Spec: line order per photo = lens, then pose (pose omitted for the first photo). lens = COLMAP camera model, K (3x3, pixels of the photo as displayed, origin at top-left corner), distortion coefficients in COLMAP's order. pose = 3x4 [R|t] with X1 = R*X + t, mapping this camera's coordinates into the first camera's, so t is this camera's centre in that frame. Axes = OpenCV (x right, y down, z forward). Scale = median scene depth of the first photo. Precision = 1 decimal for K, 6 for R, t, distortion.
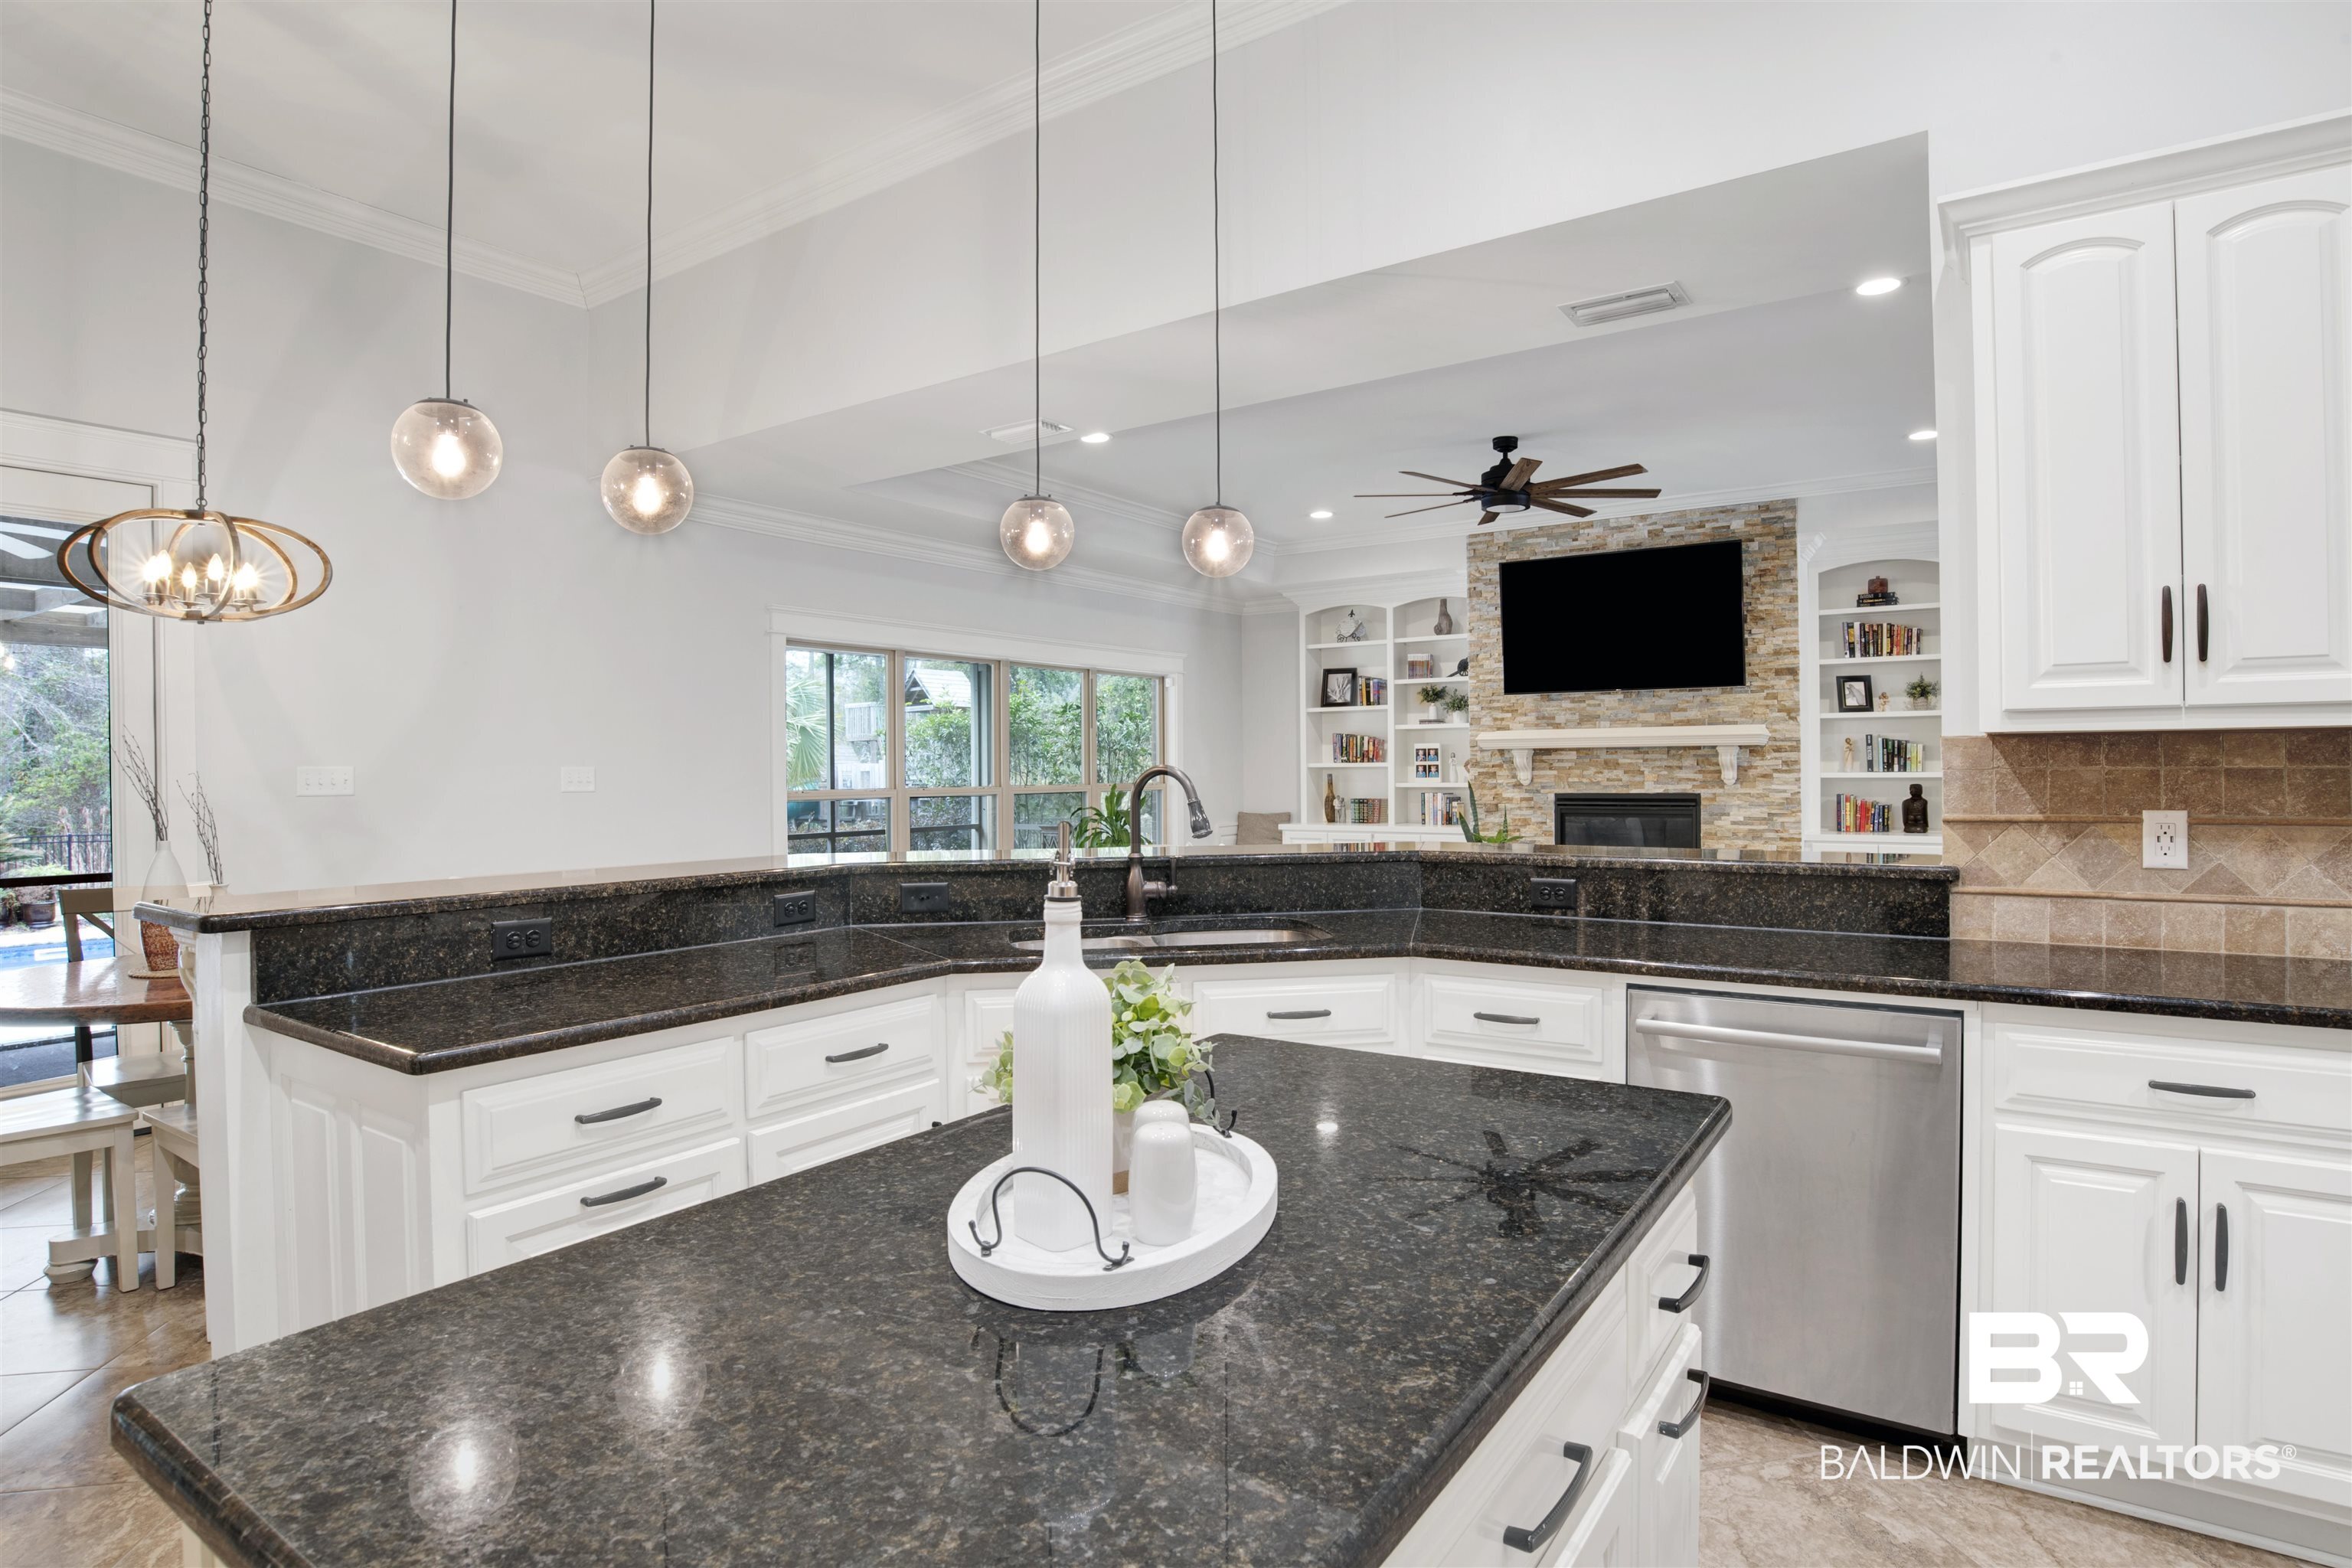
lens RADIAL K [[1238.0, 0, 1191.4], [0, 1238.0, 772.5], [0, 0, 1]] dist [-0.065487, 0.020317]
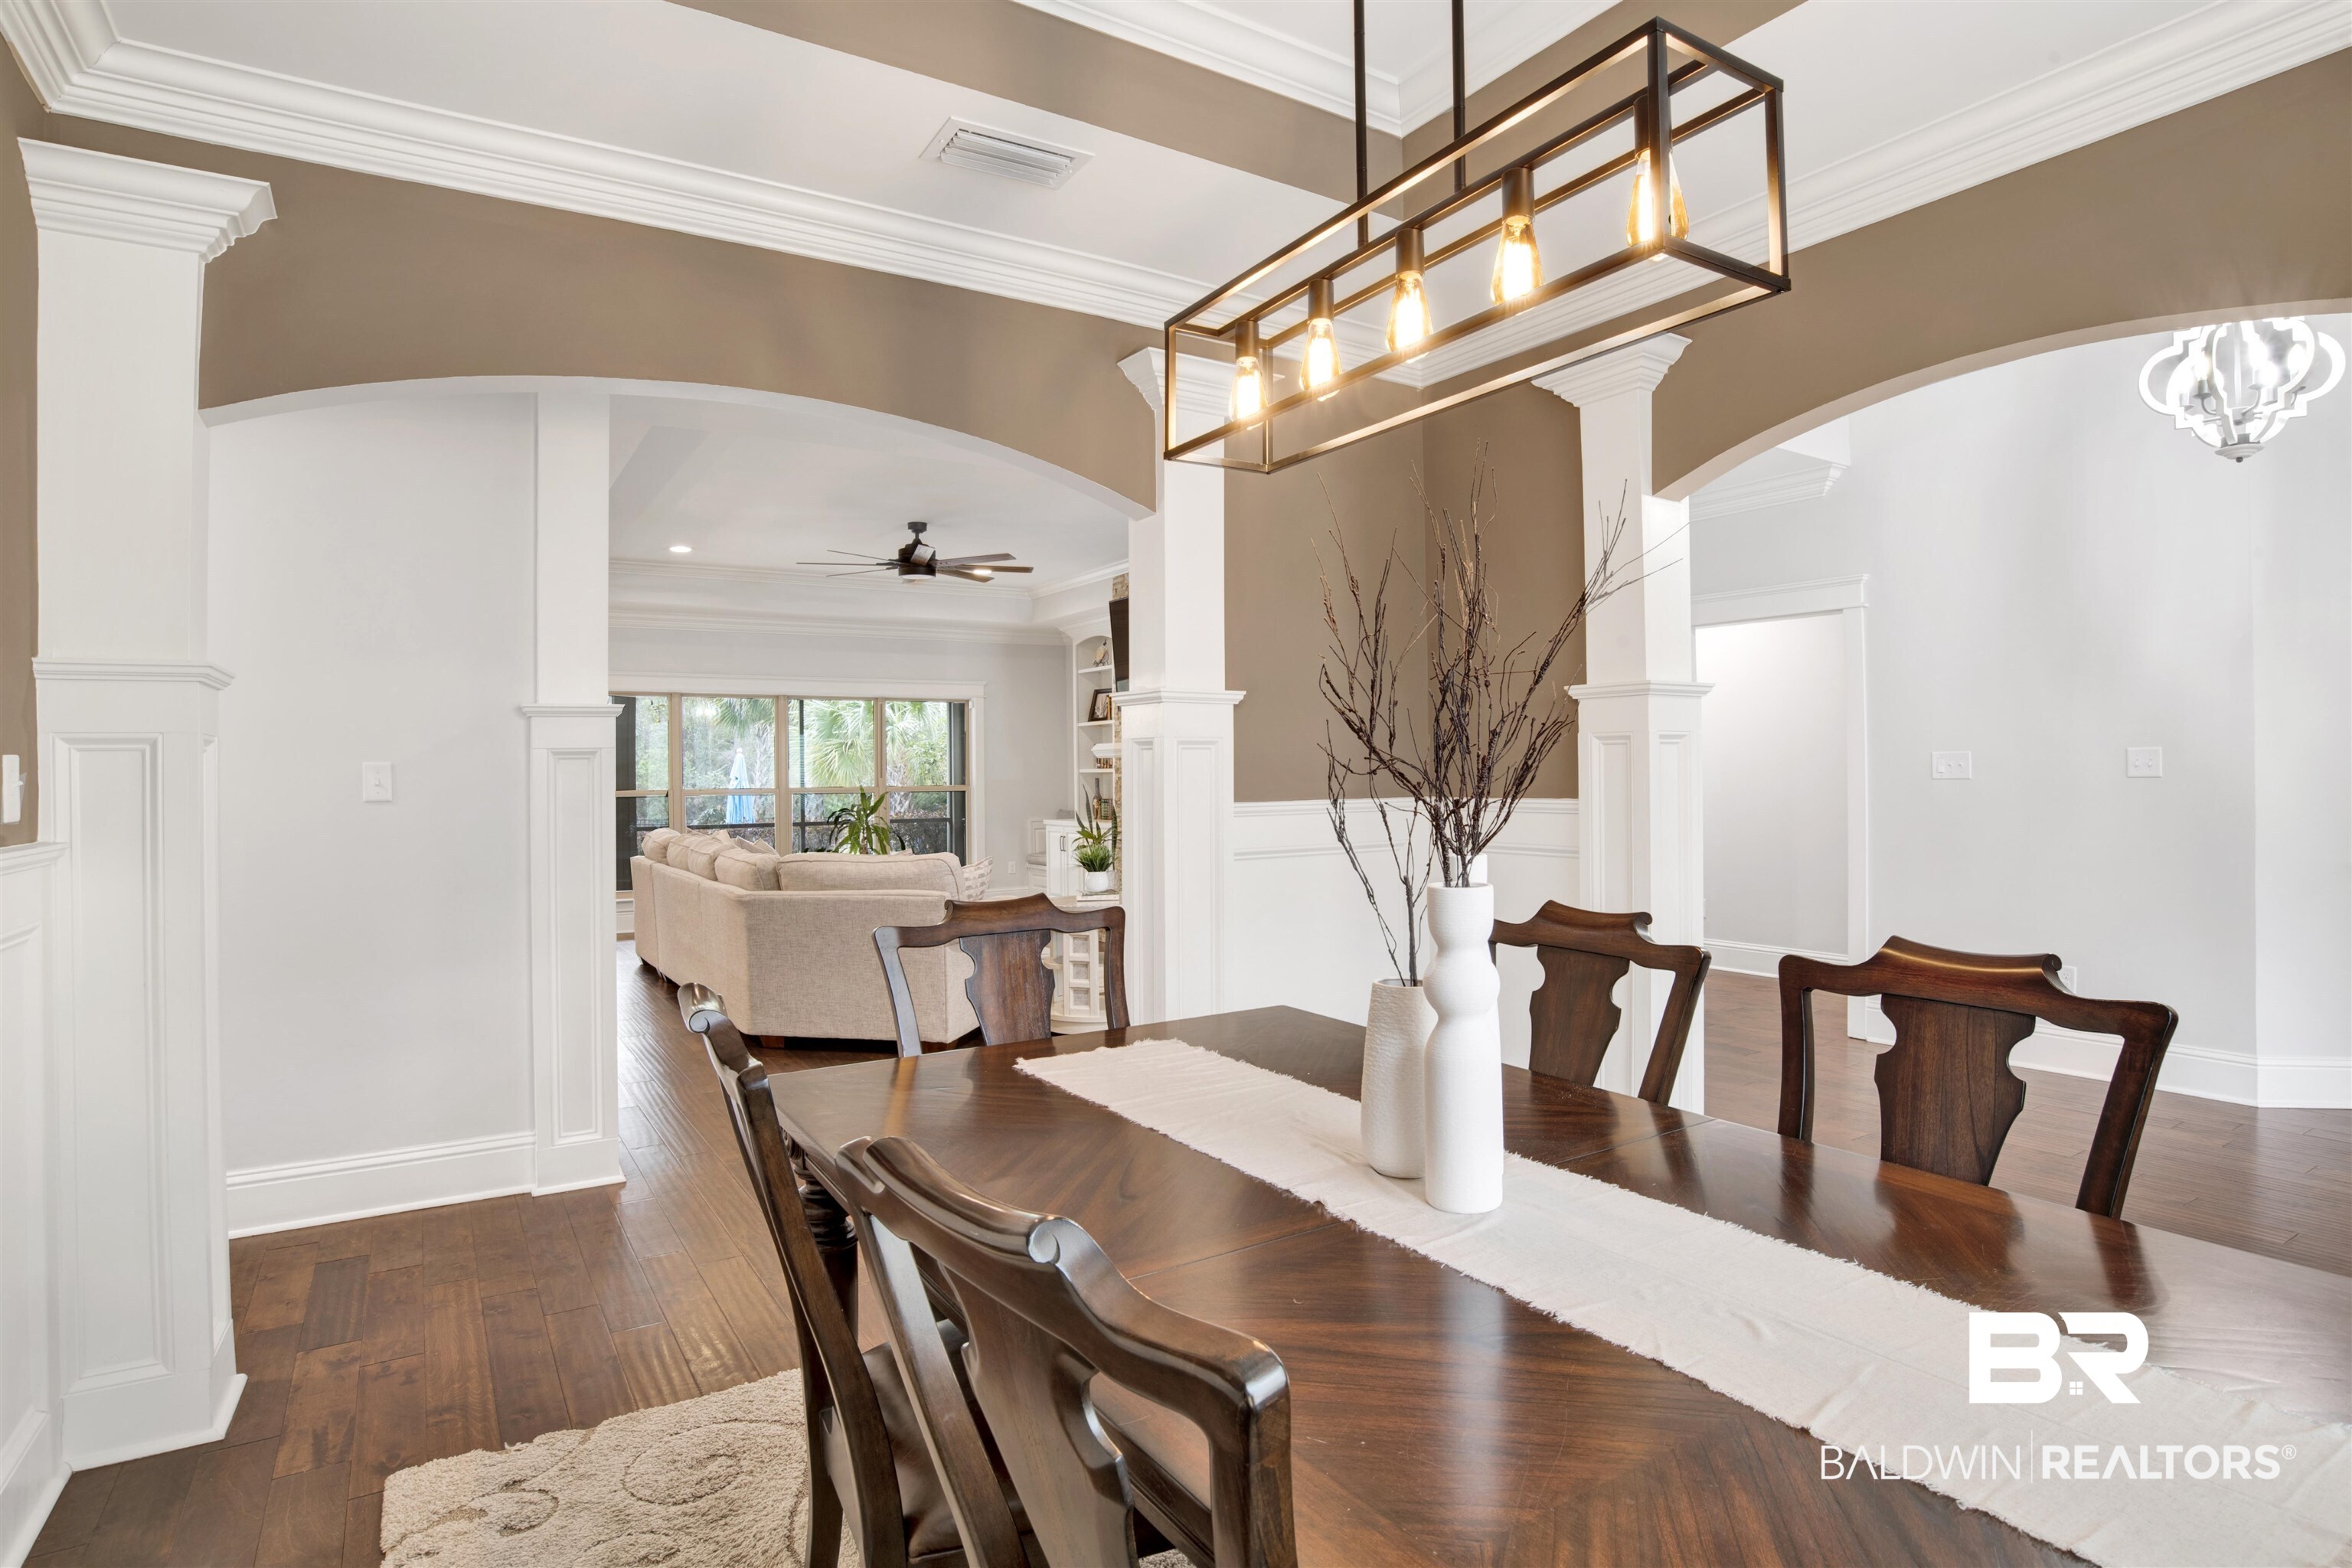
lens RADIAL K [[1238.0, 0, 1169.9], [0, 1238.0, 774.2], [0, 0, 1]] dist [-0.065487, 0.020317]
pose [[0.911517, -0.000441, -0.411261, 0.847972], [0.001301, 0.999998, 0.001811, -0.005952], [0.411260, -0.002186, 0.911516, -0.063321]]
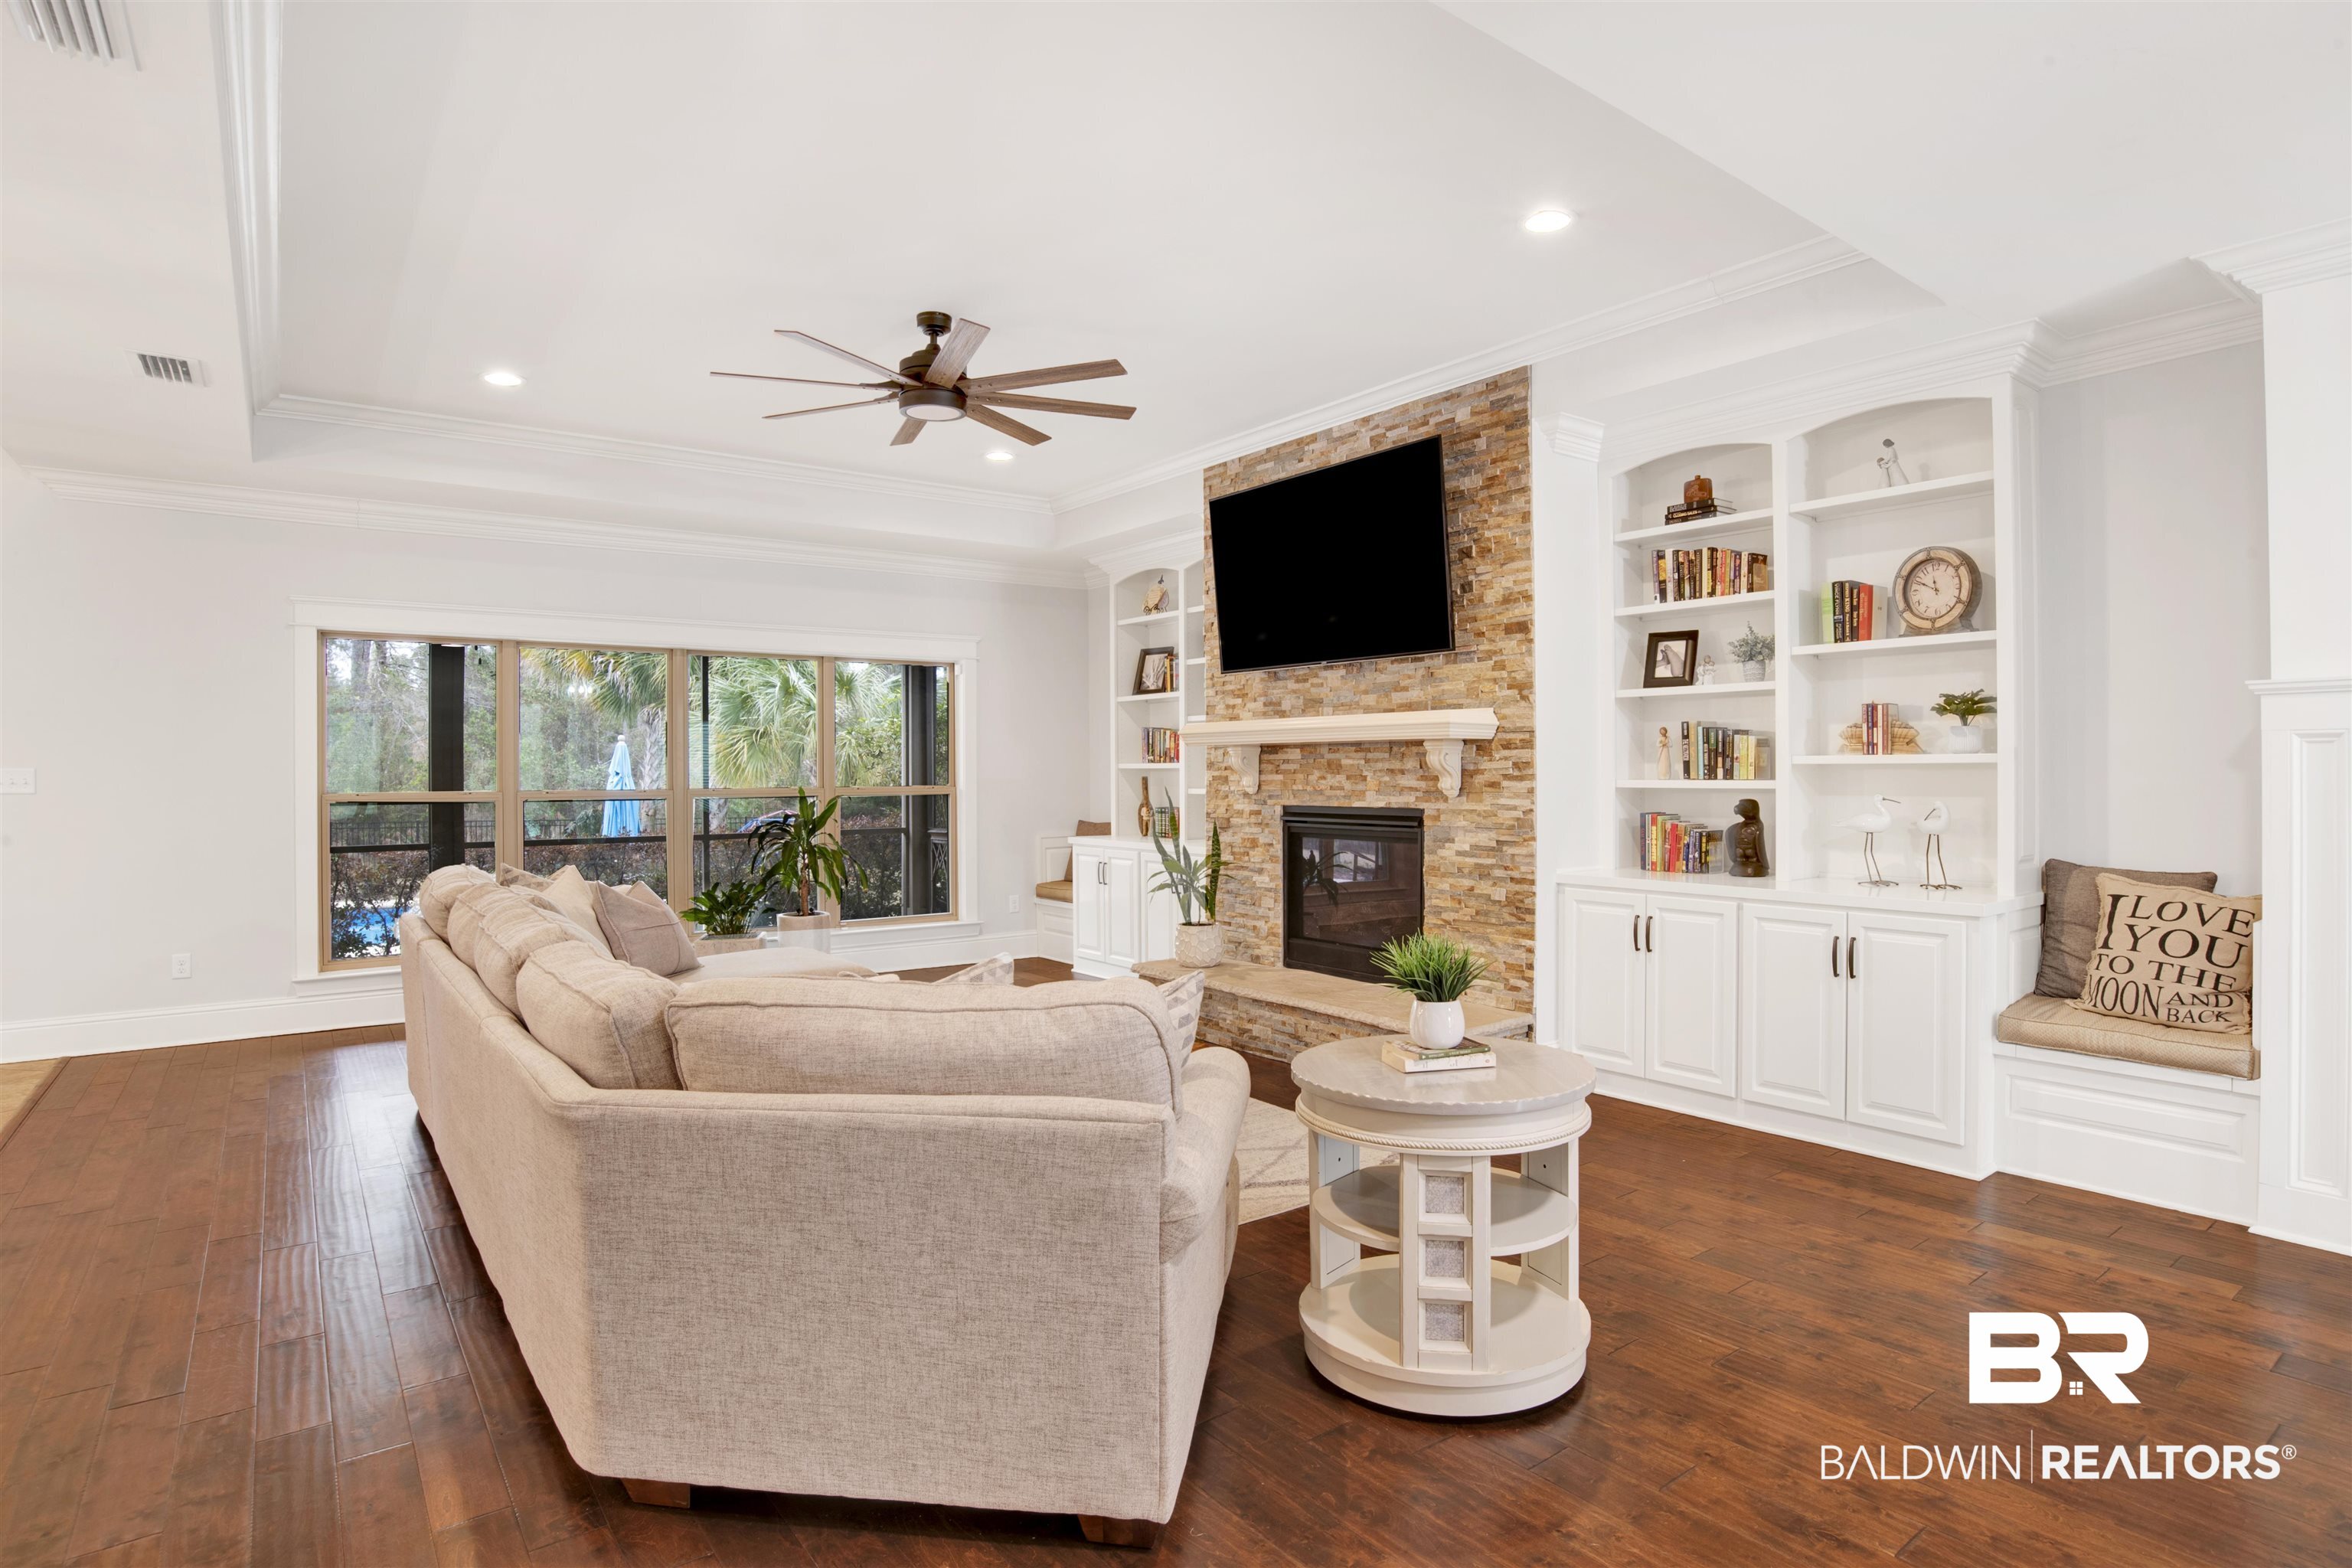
lens RADIAL K [[1238.0, 0, 1189.2], [0, 1238.0, 769.1], [0, 0, 1]] dist [-0.065487, 0.020317]
pose [[0.945145, 0.003221, -0.326637, 0.522427], [-0.003261, 0.999995, 0.000428, -0.005334], [0.326636, 0.000661, 0.945150, 0.299466]]
